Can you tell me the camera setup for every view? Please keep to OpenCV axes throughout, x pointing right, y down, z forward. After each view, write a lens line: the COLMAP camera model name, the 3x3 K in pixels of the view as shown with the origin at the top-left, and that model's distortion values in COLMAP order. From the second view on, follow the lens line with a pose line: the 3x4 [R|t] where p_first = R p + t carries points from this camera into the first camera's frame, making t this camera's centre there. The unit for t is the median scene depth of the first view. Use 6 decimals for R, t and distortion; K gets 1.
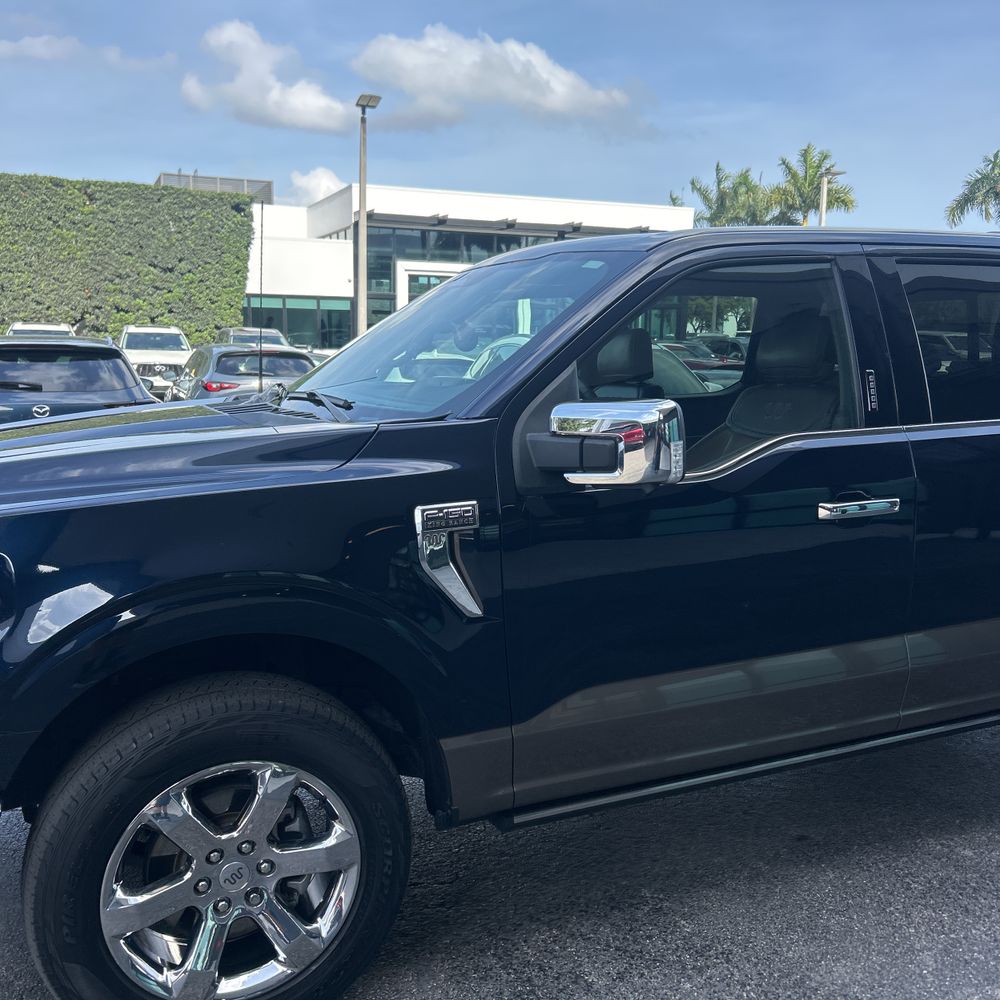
lens RADIAL K [[1036.6, 0, 524.9], [0, 1036.6, 488.5], [0, 0, 1]] dist [0.002585, 0.000000]
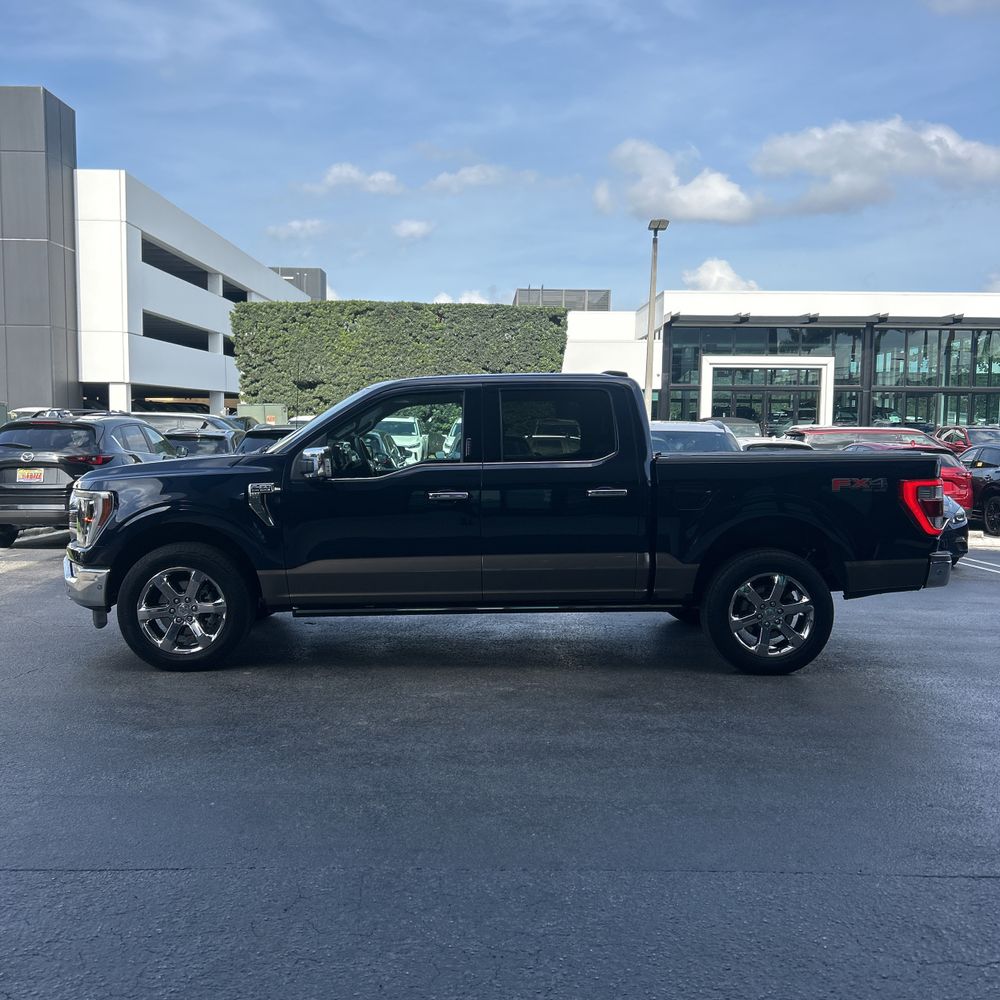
lens RADIAL K [[1036.6, 0, 502.8], [0, 1036.6, 499.8], [0, 0, 1]] dist [0.002585, 0.000000]
pose [[0.921879, 0.023492, -0.386765, 0.144582], [-0.051906, 0.996651, -0.063186, 0.018112], [0.383986, 0.078326, 0.920011, -0.117371]]
